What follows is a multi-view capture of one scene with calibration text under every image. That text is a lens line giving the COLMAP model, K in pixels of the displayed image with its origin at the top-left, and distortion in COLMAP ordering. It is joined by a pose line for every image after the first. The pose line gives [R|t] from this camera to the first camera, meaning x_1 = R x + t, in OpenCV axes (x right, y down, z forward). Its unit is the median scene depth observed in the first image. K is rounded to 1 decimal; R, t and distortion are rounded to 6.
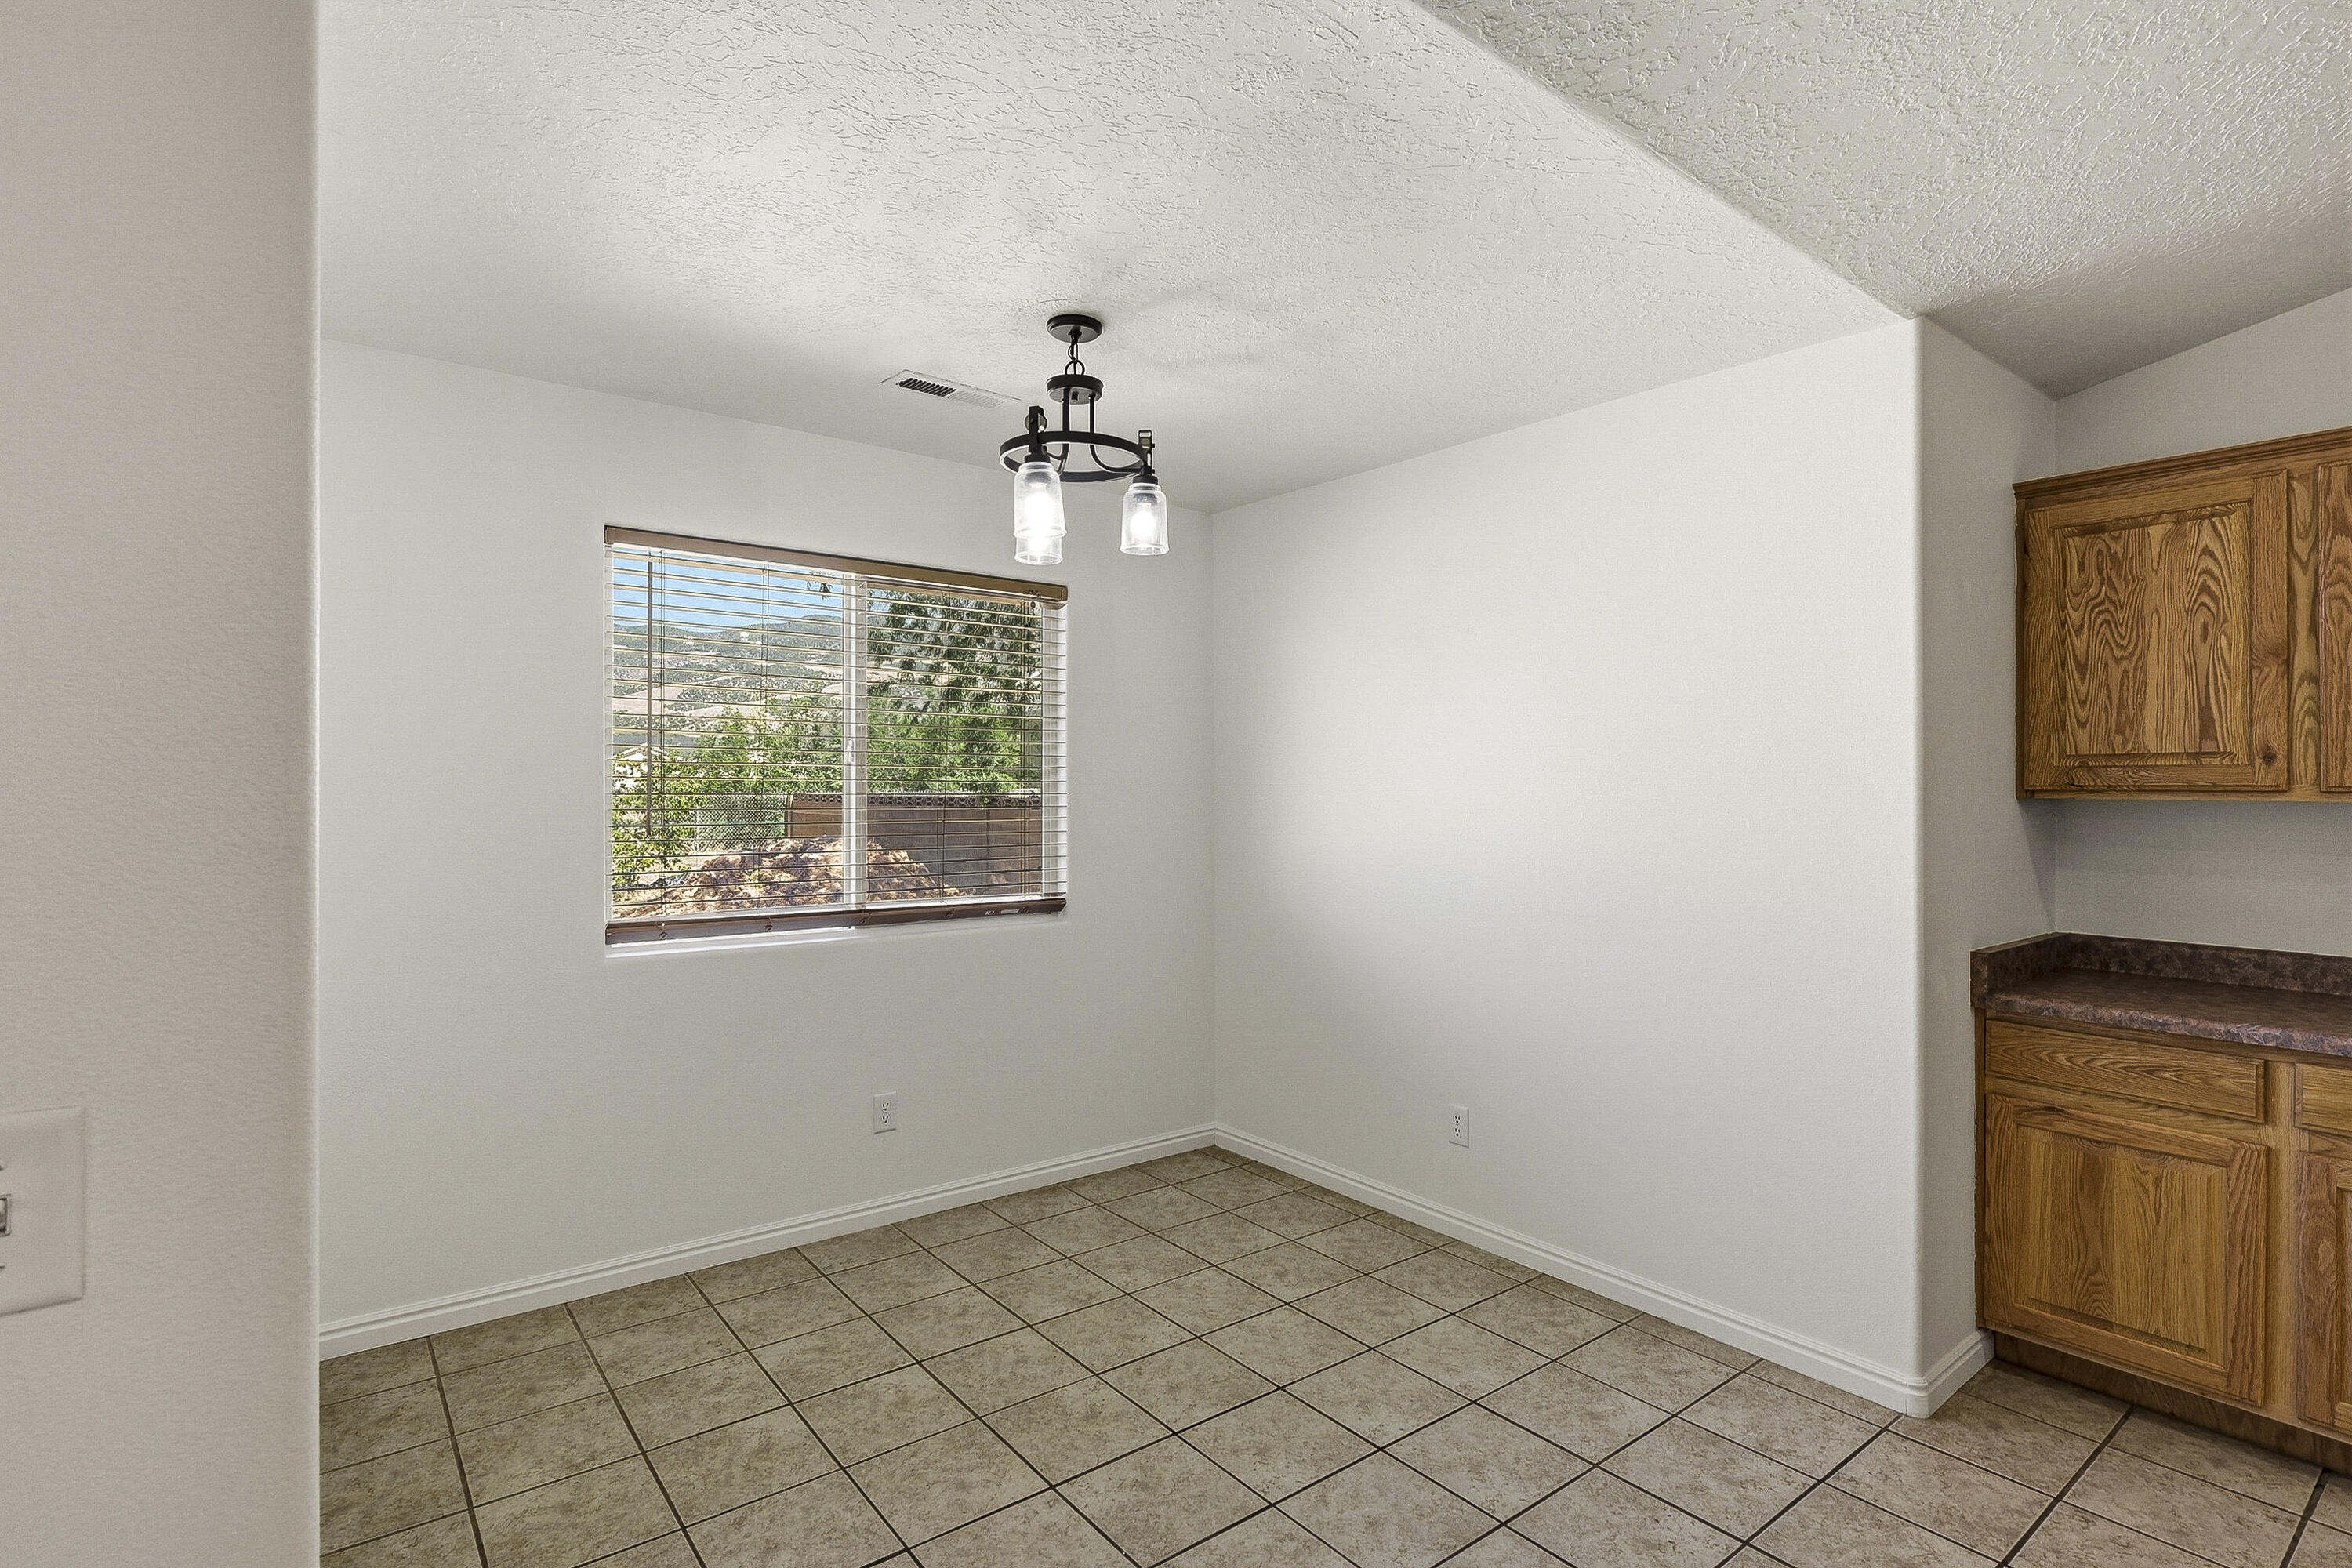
lens RADIAL K [[1139.4, 0, 1186.1], [0, 1139.4, 783.7], [0, 0, 1]] dist [0.003636, -0.001145]
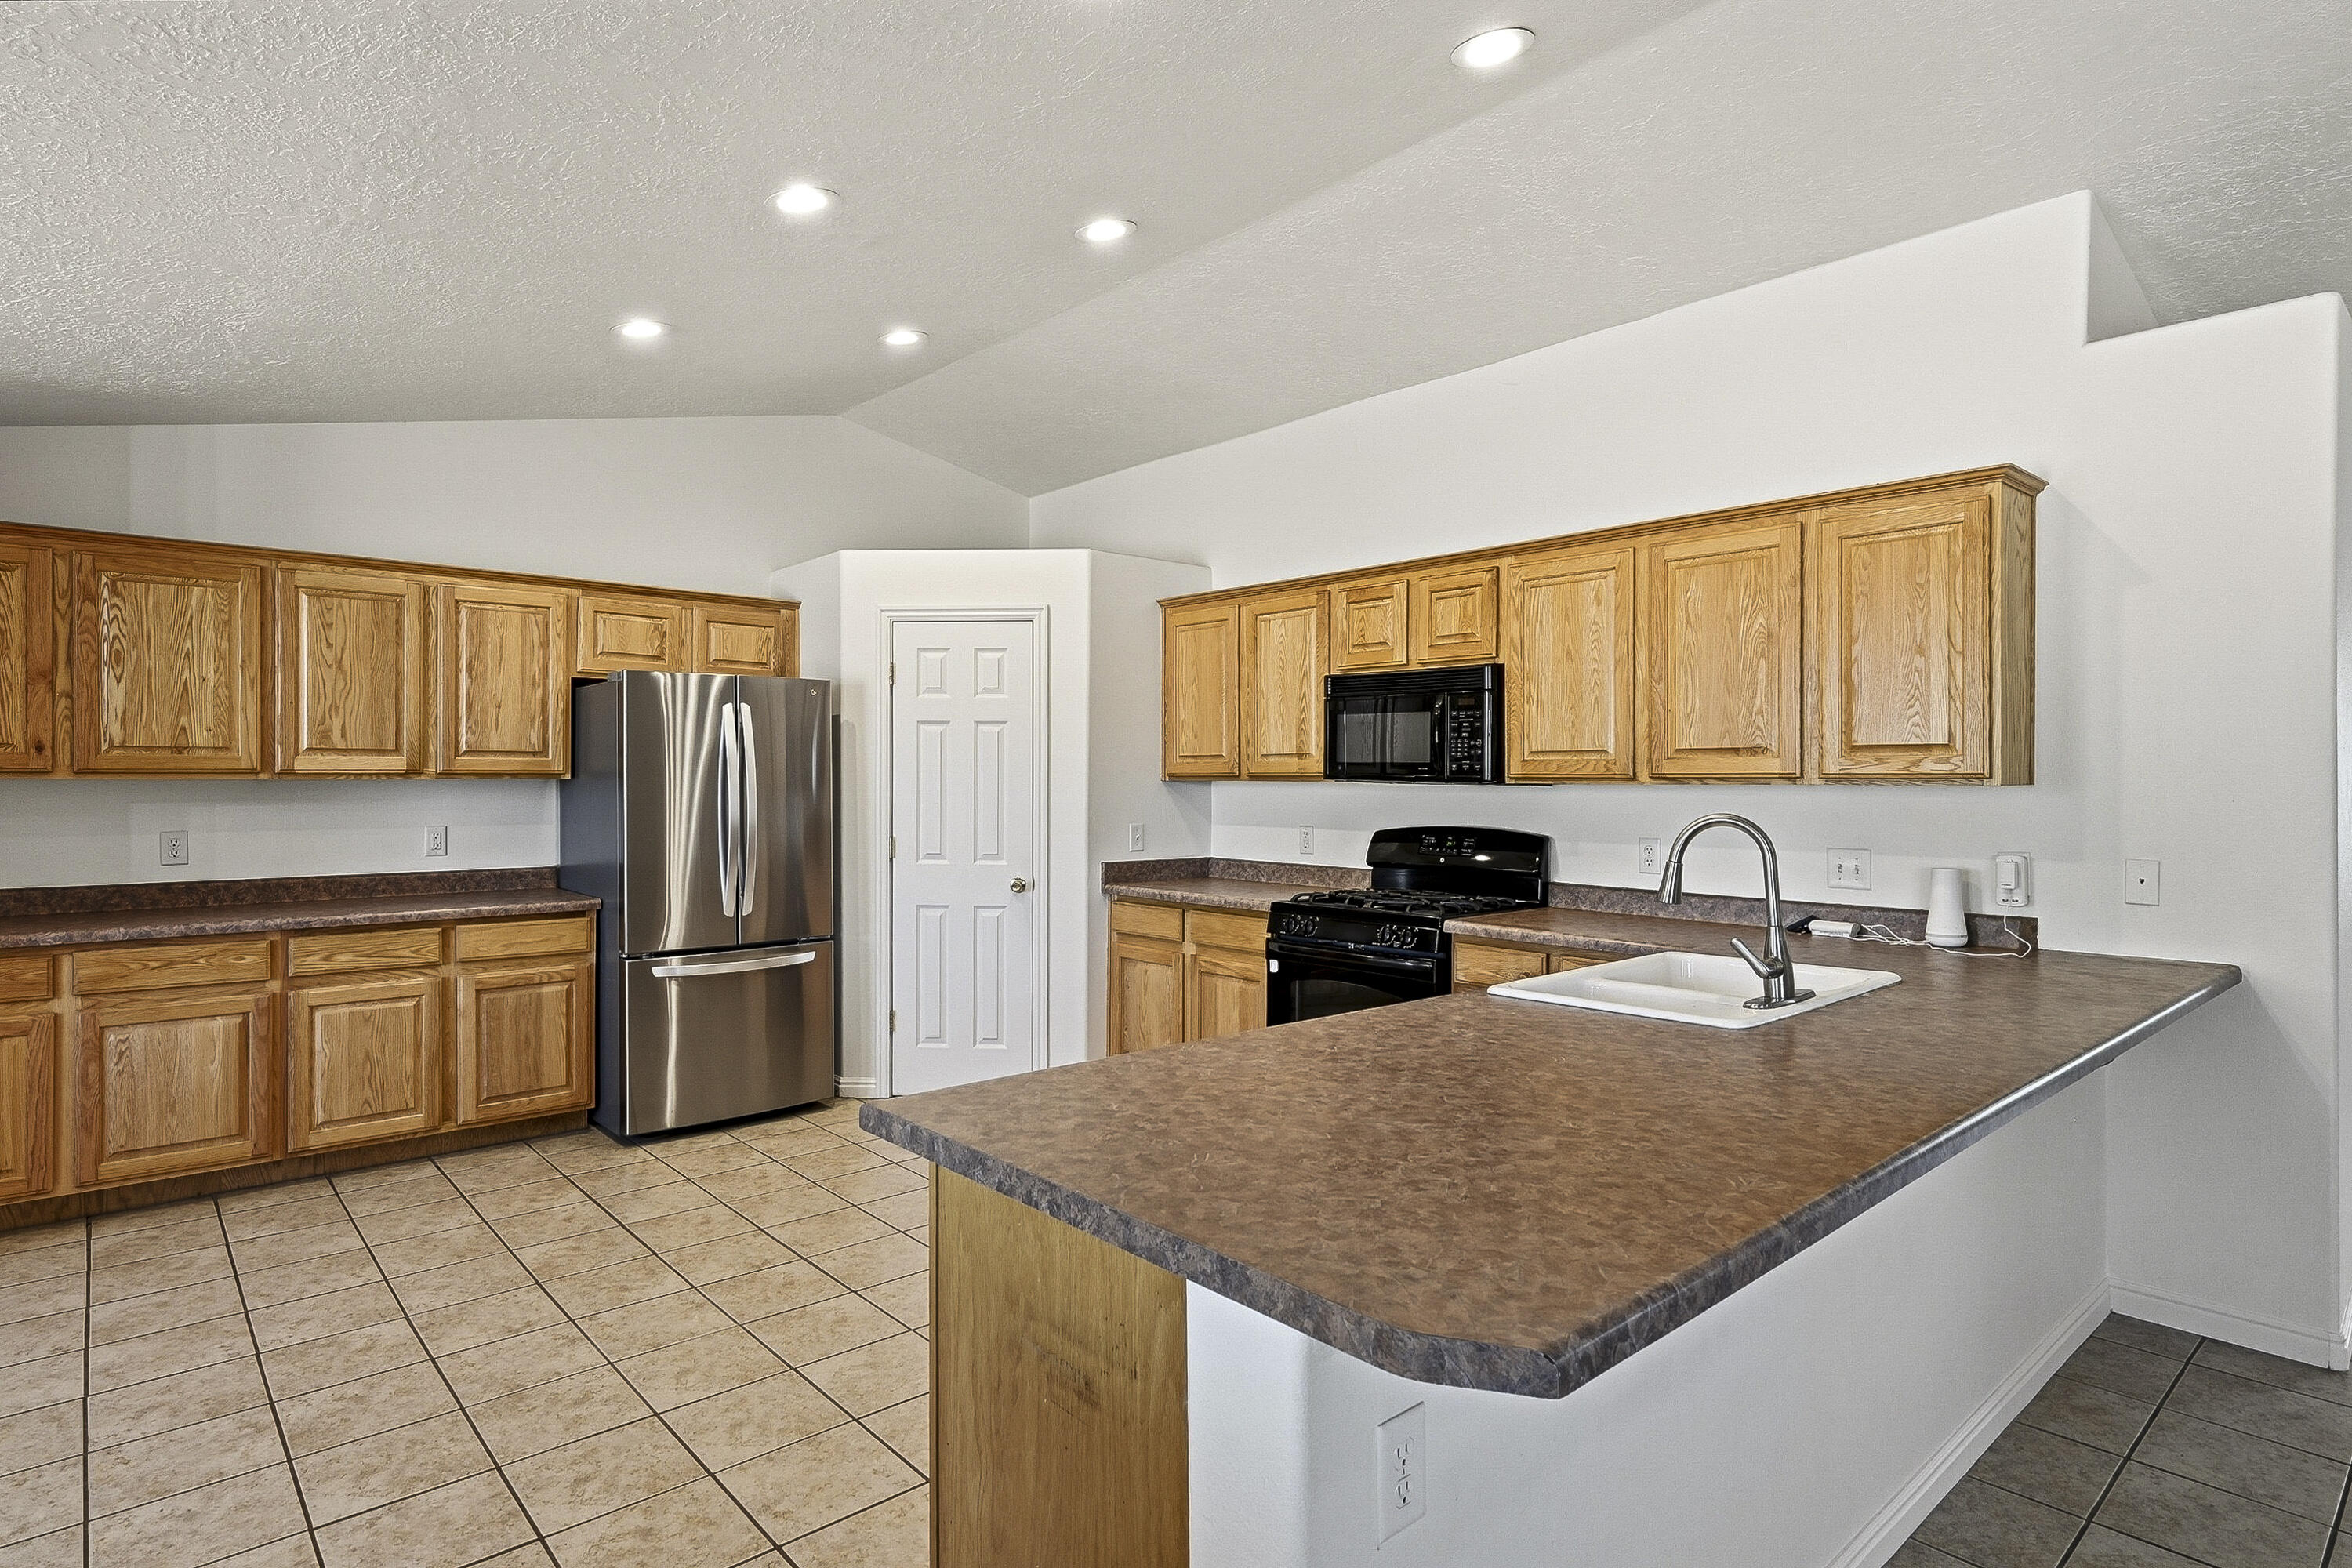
lens RADIAL K [[1235.6, 0, 1183.0], [0, 1235.6, 784.3], [0, 0, 1]] dist [0.000012, -0.000916]
pose [[-0.052335, -0.012140, 0.998556, -0.666763], [-0.006952, 0.999906, 0.011792, -0.006300], [-0.998605, -0.006325, -0.052415, -0.342950]]
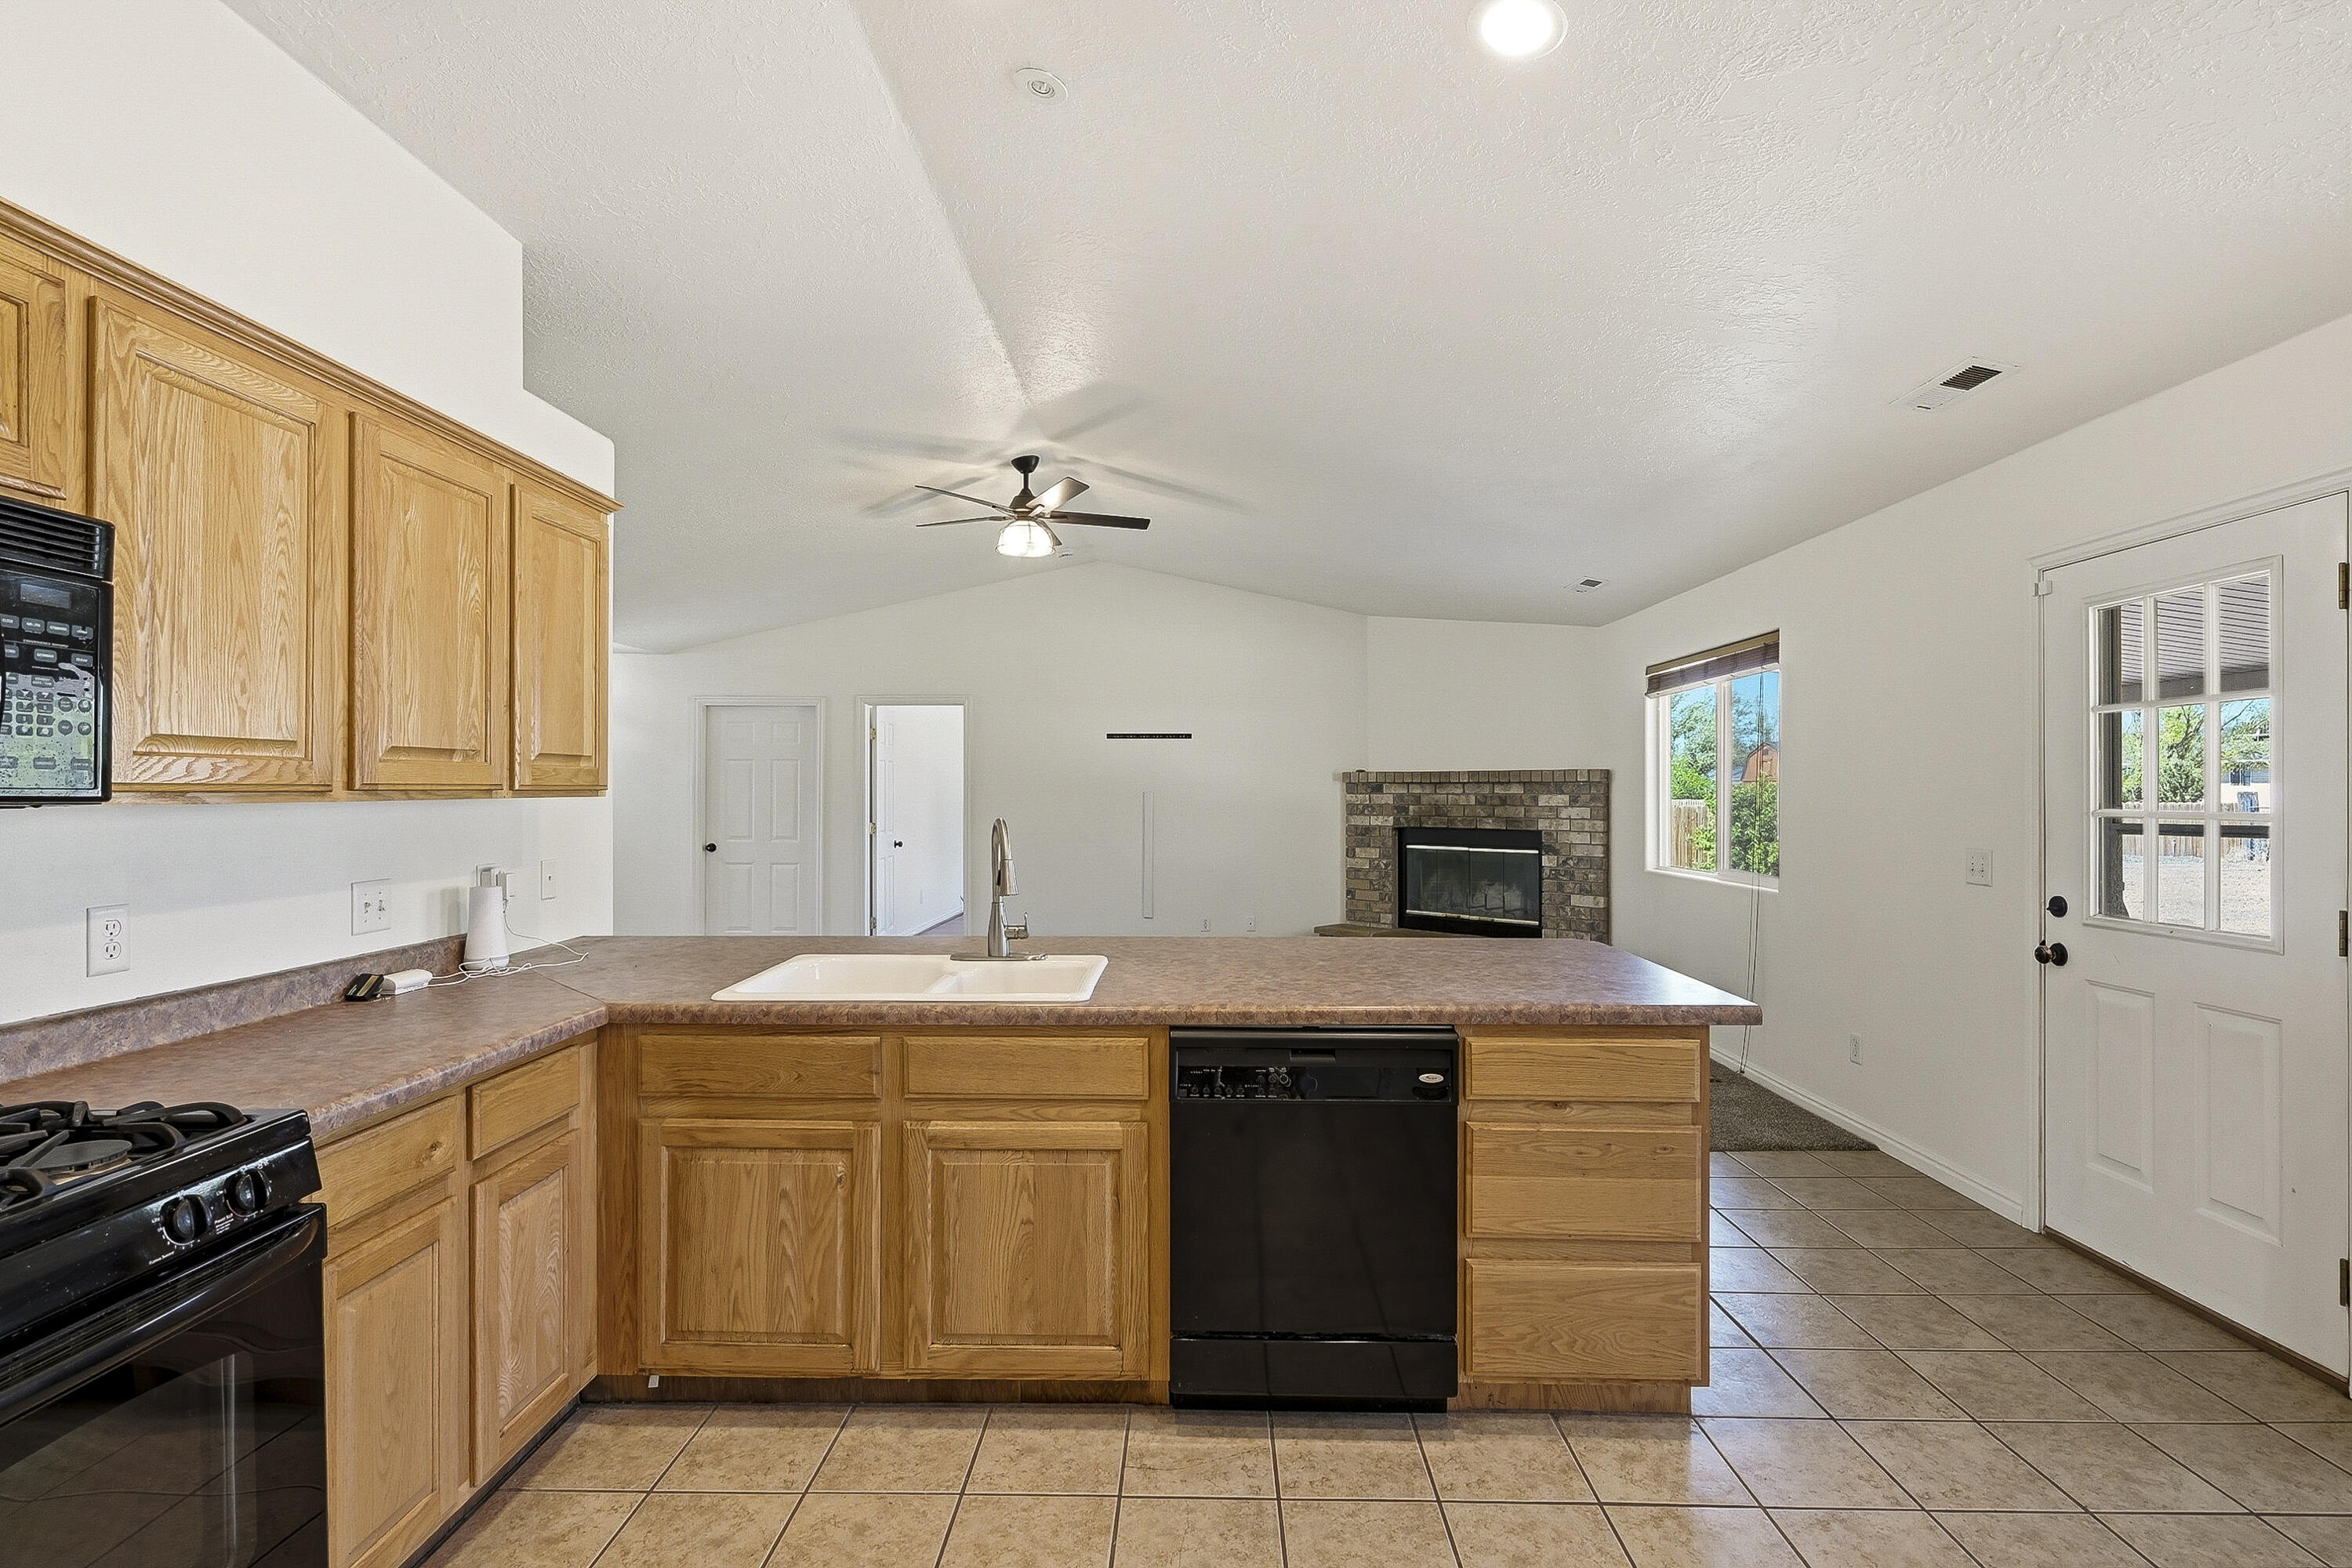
lens RADIAL K [[1139.4, 0, 1163.4], [0, 1139.4, 784.1], [0, 0, 1]] dist [0.003636, -0.001145]
pose [[-0.646961, -0.007756, -0.762484, 1.069917], [0.001217, 0.999936, -0.011205, 0.005243], [0.762522, -0.008177, -0.646911, 0.028456]]
